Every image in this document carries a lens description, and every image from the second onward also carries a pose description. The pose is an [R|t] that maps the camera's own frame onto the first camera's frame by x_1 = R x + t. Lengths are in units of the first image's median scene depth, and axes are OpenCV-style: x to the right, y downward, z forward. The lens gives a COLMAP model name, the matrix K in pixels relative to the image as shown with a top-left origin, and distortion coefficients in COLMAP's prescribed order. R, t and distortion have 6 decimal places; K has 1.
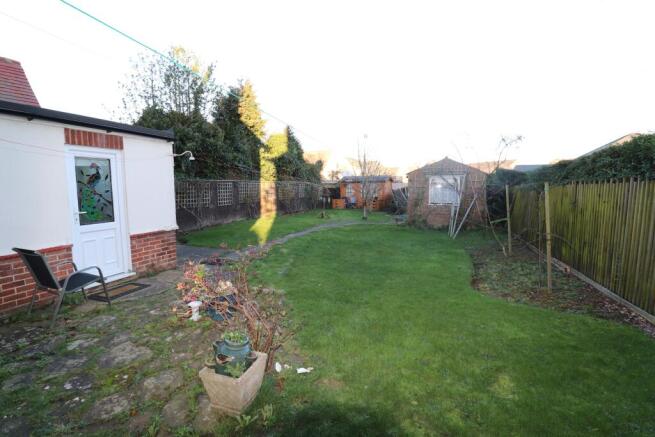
lens RADIAL K [[309.9, 0, 326.6], [0, 309.9, 217.7], [0, 0, 1]] dist [-0.001451, -0.000057]
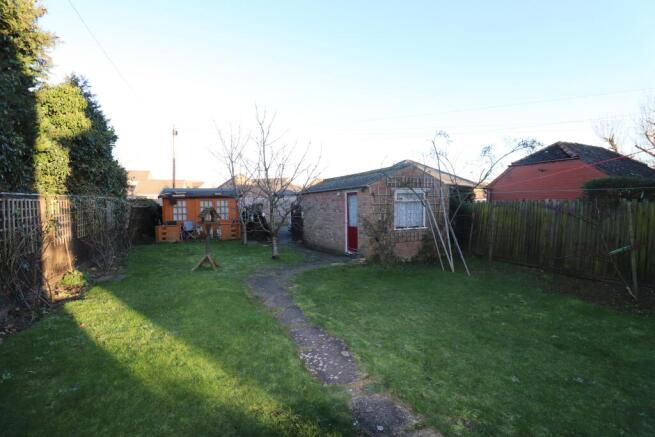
lens RADIAL K [[309.9, 0, 328.5], [0, 309.9, 217.9], [0, 0, 1]] dist [-0.001451, -0.000057]
pose [[0.729004, -0.044697, 0.683049, -0.202947], [0.080058, 0.996585, -0.020230, -0.053021], [-0.679812, 0.069431, 0.730092, 0.481999]]
